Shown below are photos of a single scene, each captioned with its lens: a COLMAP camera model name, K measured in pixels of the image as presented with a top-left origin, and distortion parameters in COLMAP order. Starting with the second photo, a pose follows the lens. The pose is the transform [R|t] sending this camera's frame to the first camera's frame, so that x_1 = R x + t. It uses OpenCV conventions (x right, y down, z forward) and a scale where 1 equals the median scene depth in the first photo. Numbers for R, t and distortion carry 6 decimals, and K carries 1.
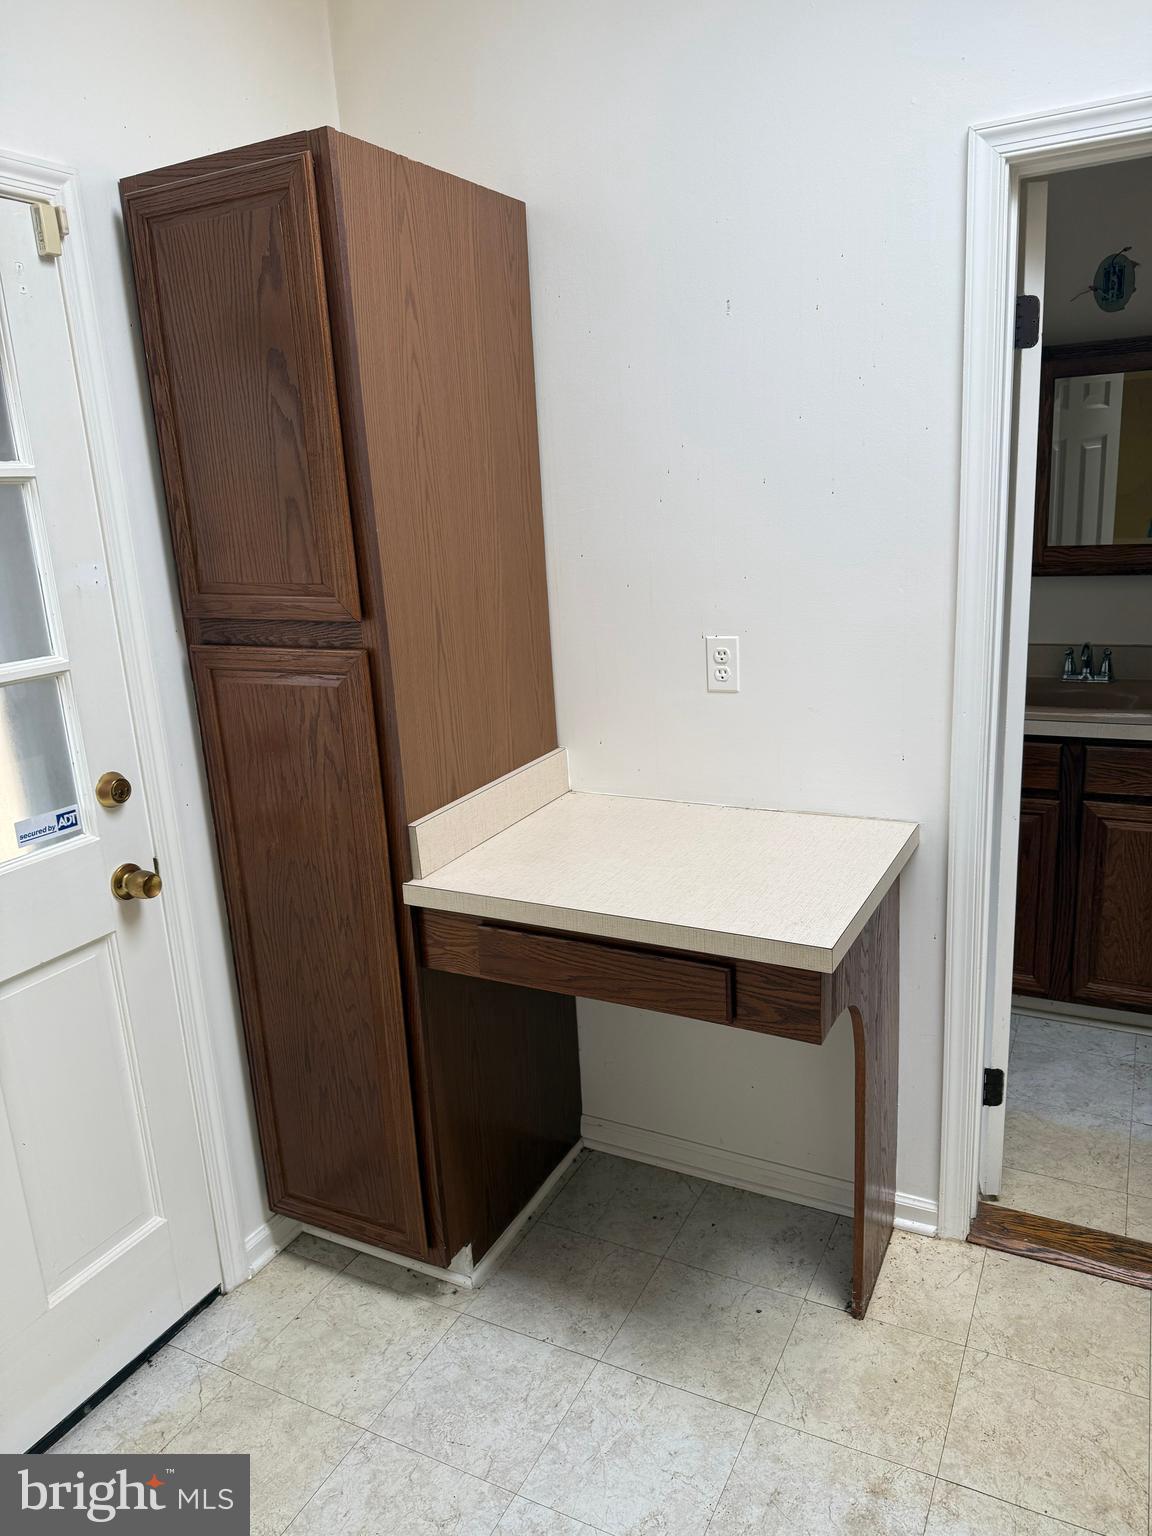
lens RADIAL K [[1085.3, 0, 577.0], [0, 1085.3, 770.8], [0, 0, 1]] dist [0.031050, -0.035668]
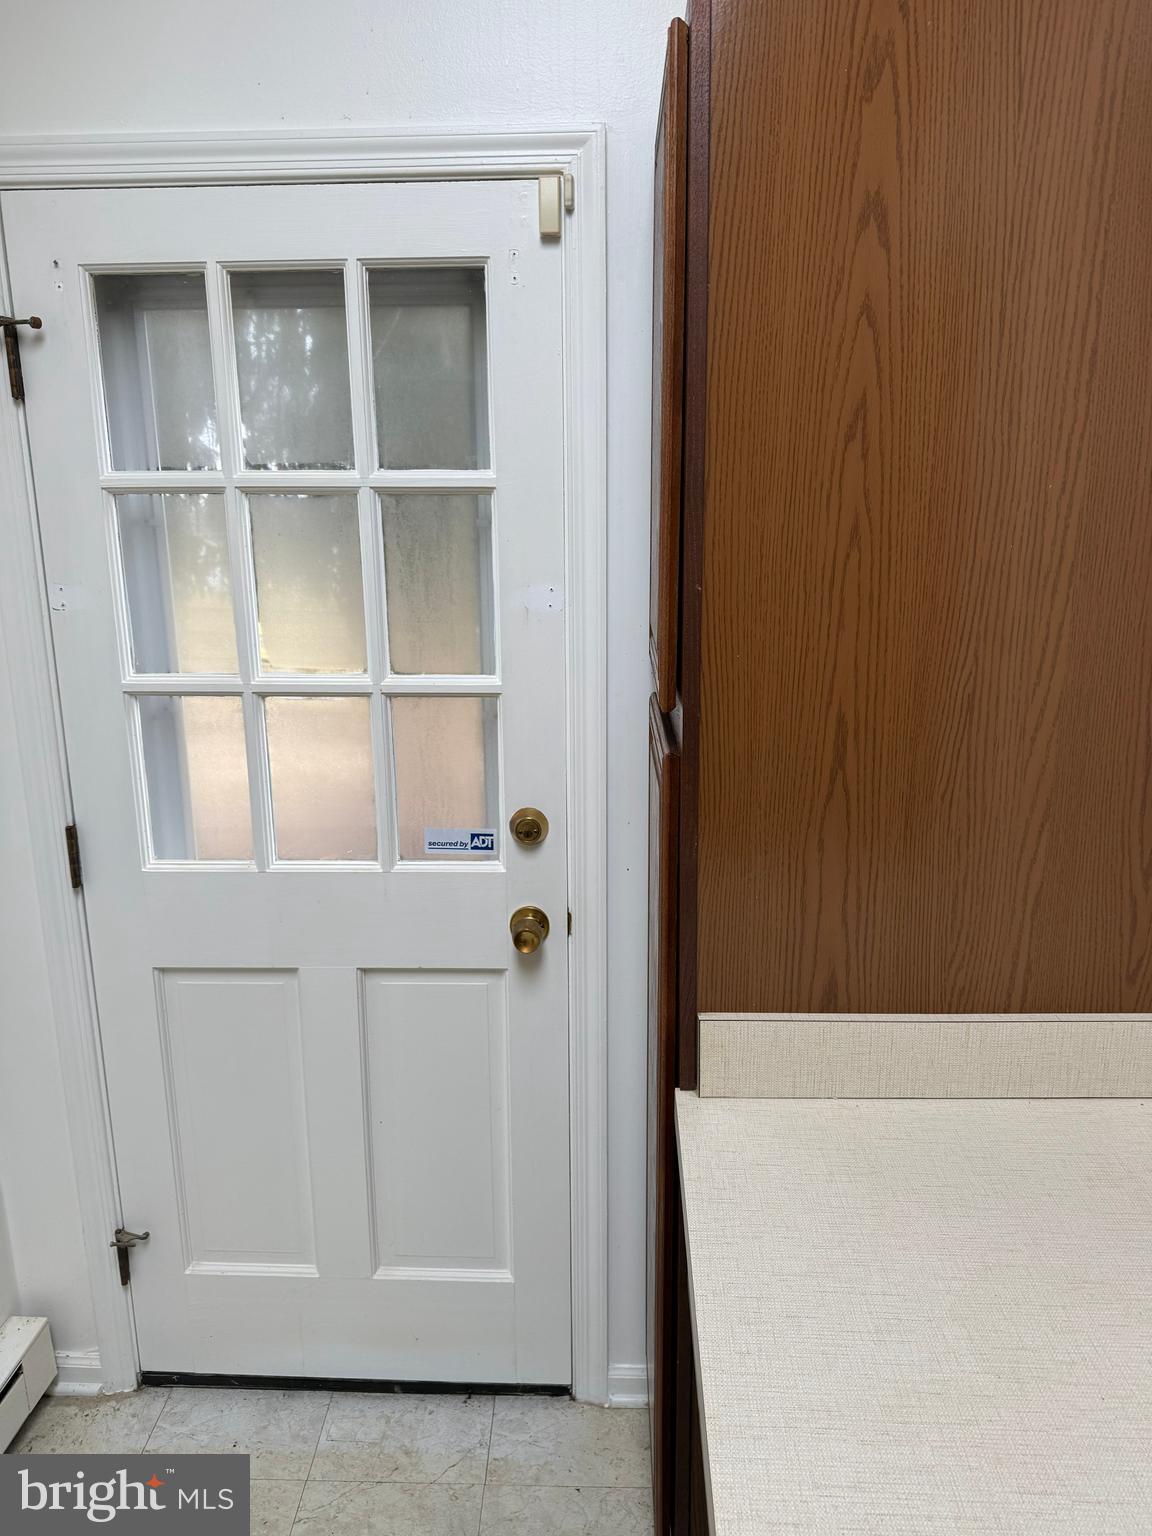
lens RADIAL K [[1085.3, 0, 575.0], [0, 1085.3, 758.7], [0, 0, 1]] dist [0.031050, -0.035668]
pose [[0.429238, 0.265103, -0.863409, 0.363309], [-0.243271, 0.954559, 0.172150, -0.203966], [0.869813, 0.136149, 0.474225, 0.596585]]
